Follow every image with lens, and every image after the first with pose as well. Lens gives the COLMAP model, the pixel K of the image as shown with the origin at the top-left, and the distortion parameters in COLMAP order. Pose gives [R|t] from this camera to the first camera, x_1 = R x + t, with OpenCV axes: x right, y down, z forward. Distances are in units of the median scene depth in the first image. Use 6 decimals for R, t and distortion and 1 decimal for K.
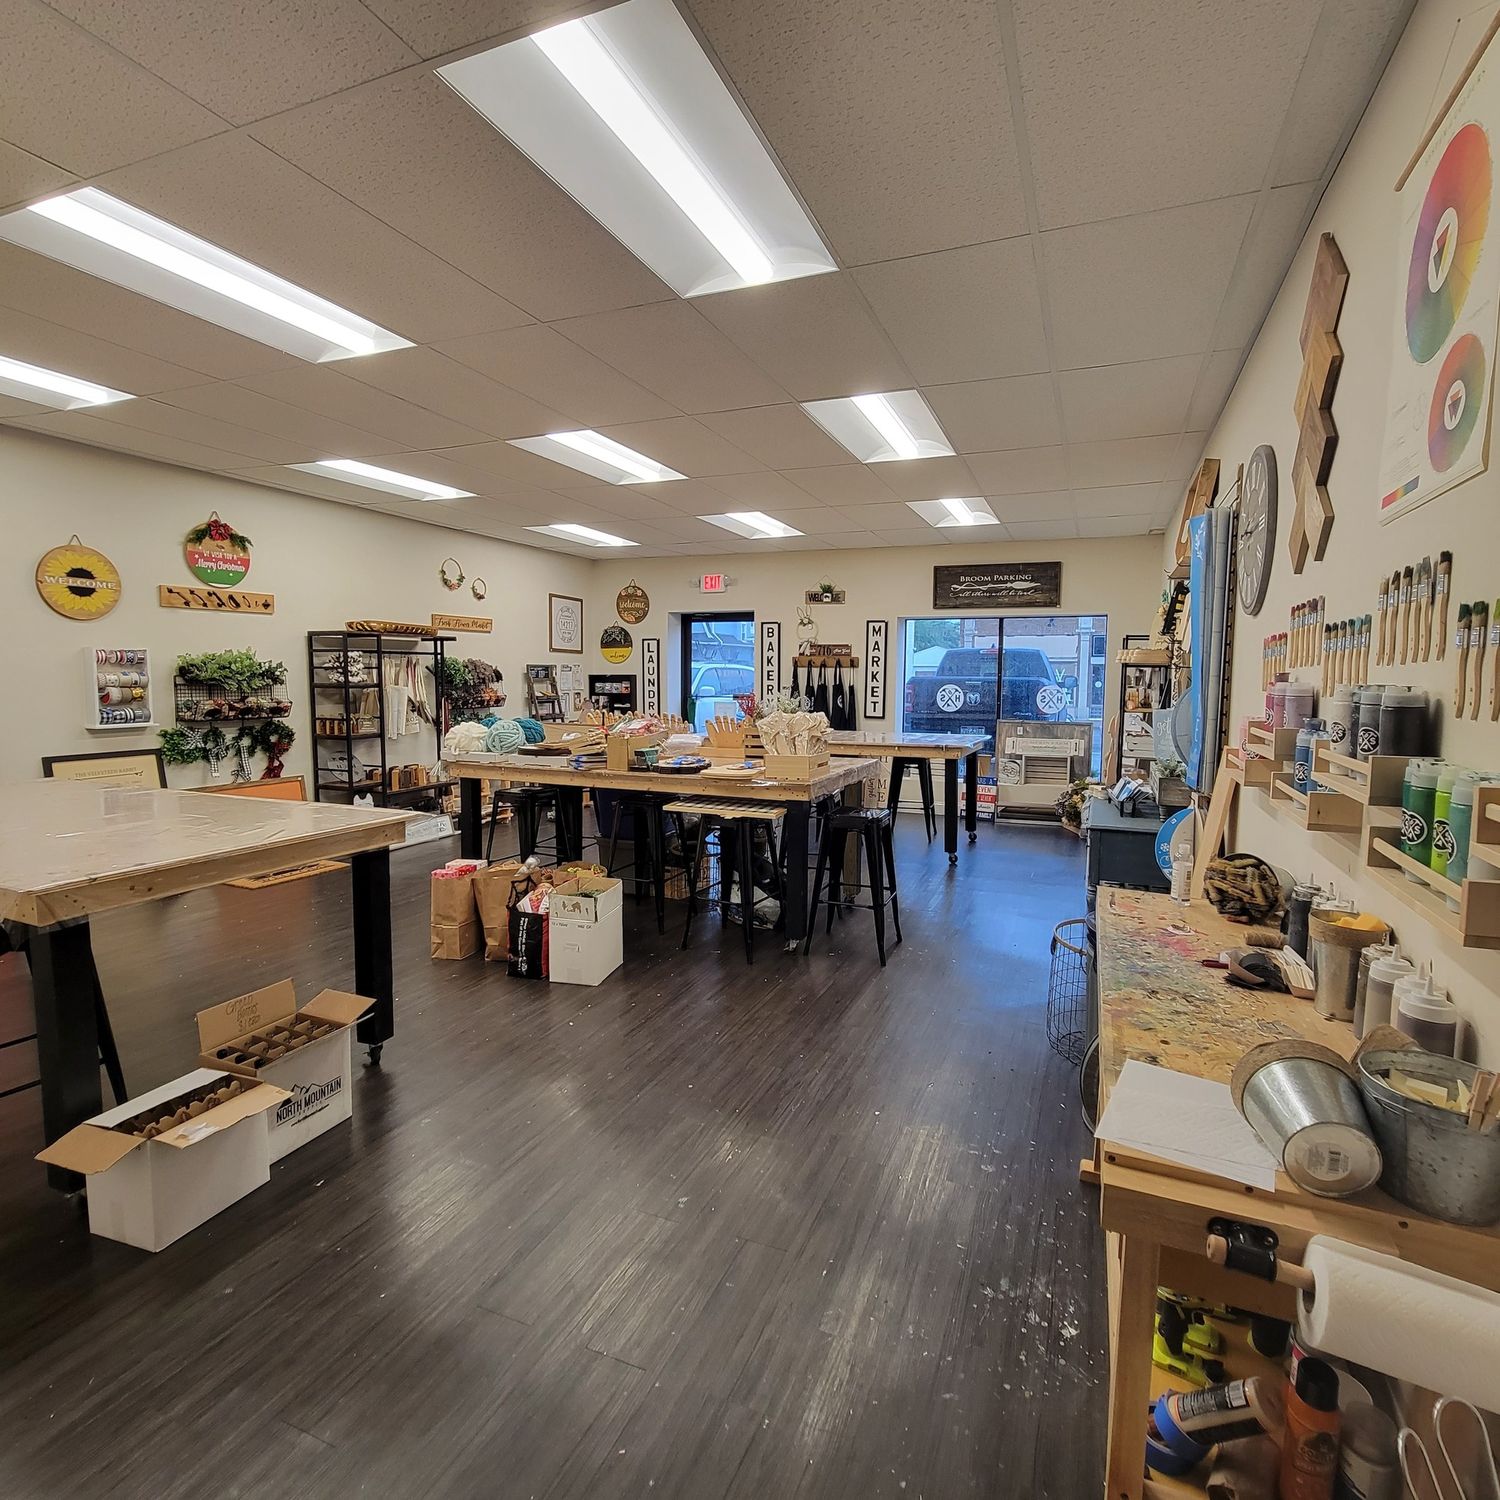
lens RADIAL K [[825.0, 0, 756.1], [0, 825.0, 747.5], [0, 0, 1]] dist [0.008617, -0.000467]
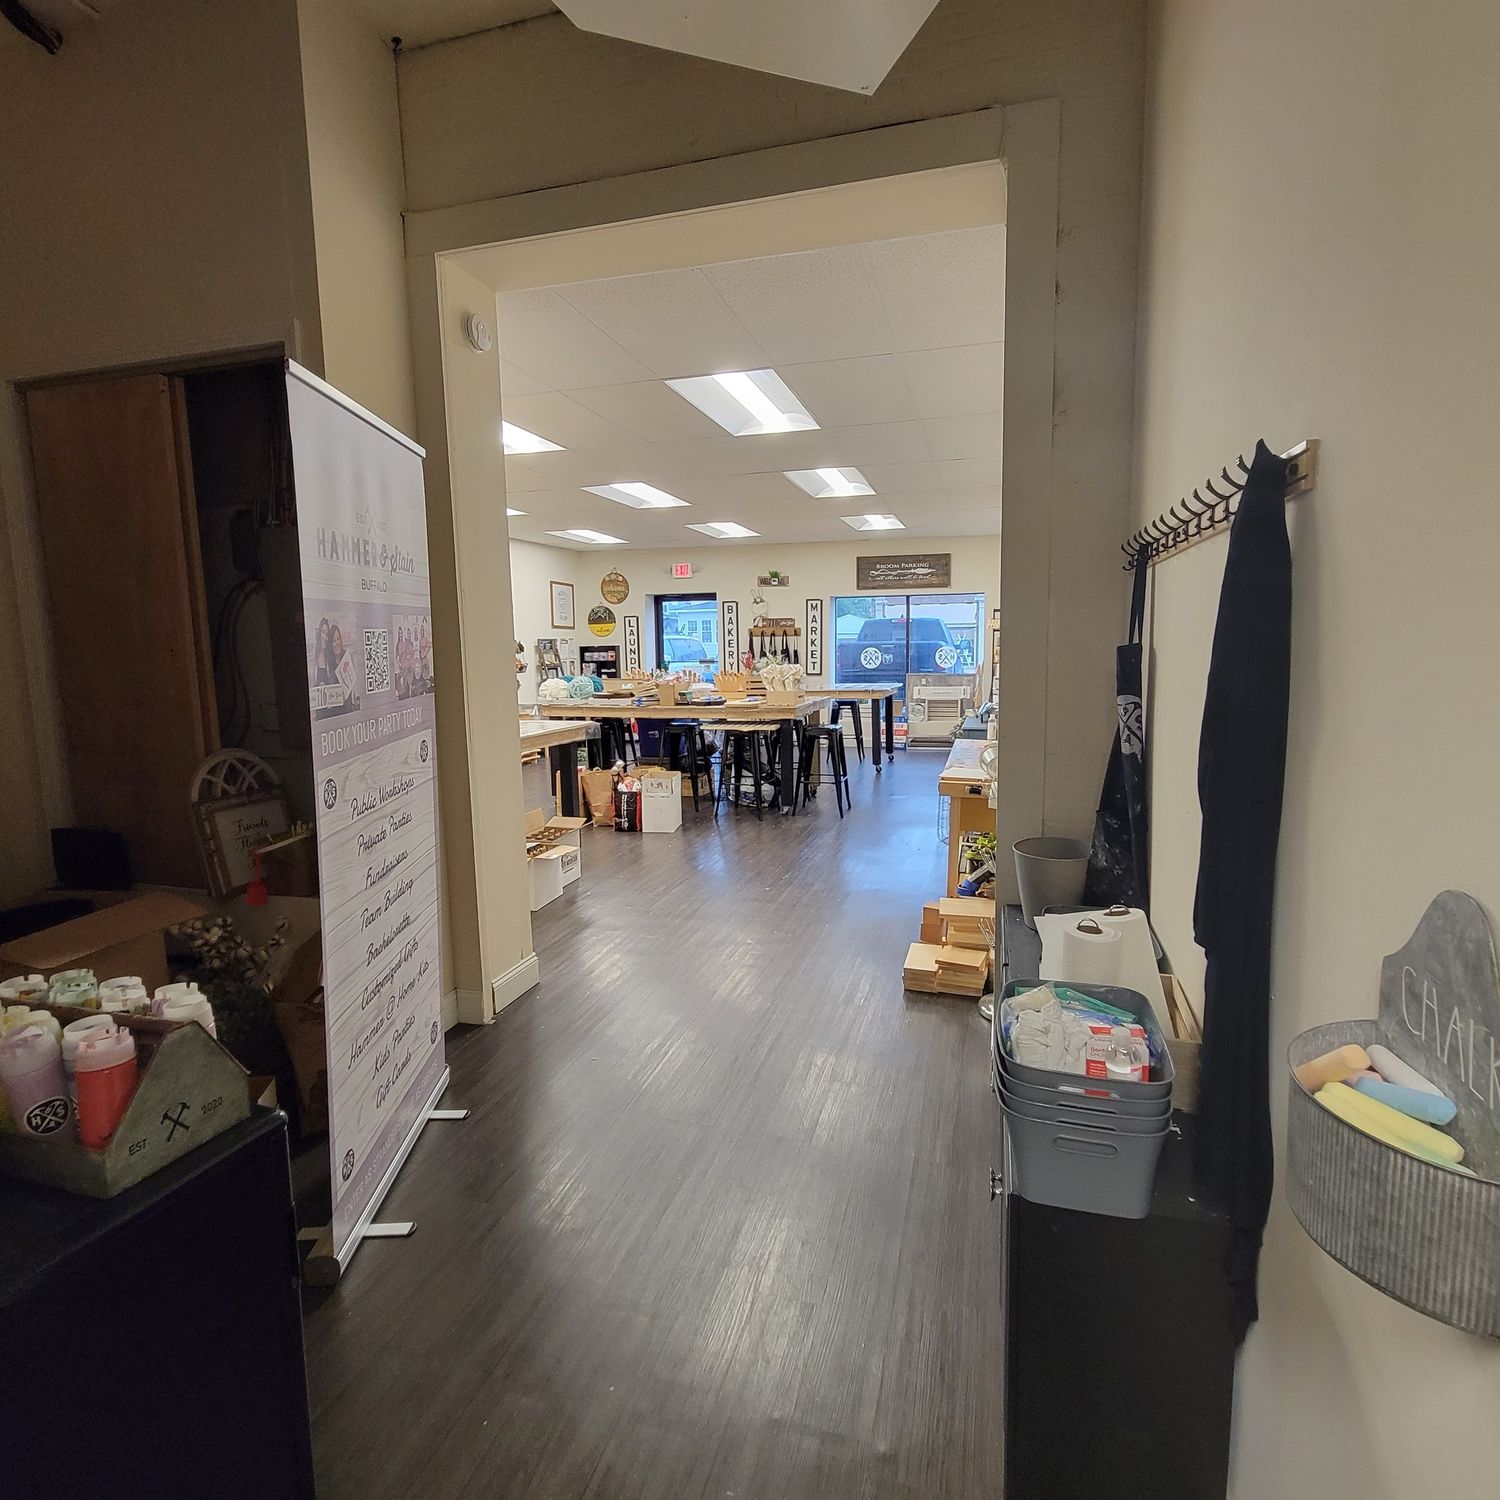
lens RADIAL K [[825.0, 0, 750.4], [0, 825.0, 744.5], [0, 0, 1]] dist [0.008617, -0.000467]
pose [[0.994864, -0.033143, 0.095638, -0.087644], [0.030055, 0.998985, 0.033553, 0.028748], [-0.096653, -0.030506, 0.994851, -0.296268]]
